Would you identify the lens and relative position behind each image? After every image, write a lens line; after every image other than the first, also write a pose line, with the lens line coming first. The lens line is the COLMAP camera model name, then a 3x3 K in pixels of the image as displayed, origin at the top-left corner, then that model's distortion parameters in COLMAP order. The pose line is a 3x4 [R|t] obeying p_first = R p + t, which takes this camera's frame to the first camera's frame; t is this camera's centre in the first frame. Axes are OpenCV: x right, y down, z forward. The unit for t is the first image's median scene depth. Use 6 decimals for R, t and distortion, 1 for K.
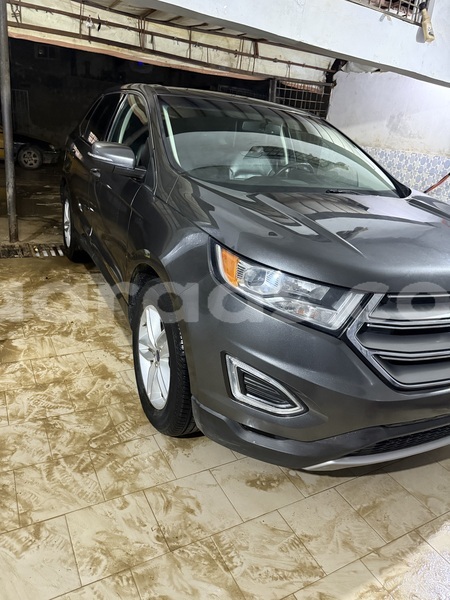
lens RADIAL K [[426.4, 0, 225.0], [0, 426.4, 300.0], [0, 0, 1]] dist [-0.002331, -0.004360]
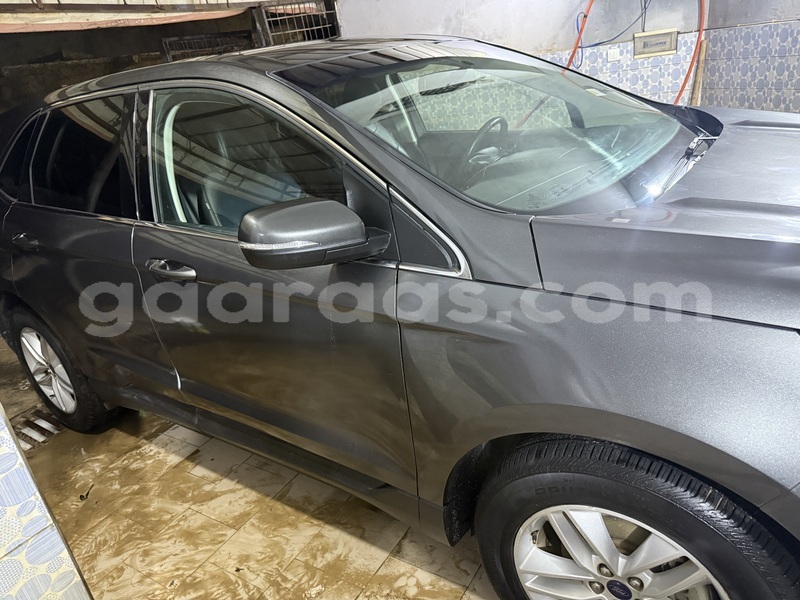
lens RADIAL K [[568.5, 0, 400.0], [0, 568.5, 300.0], [0, 0, 1]] dist [-0.002331, -0.004360]
pose [[0.849429, -0.403510, 0.340073, -0.190543], [0.399318, 0.912802, 0.085665, -0.133166], [-0.344986, 0.063031, 0.936489, 0.202896]]
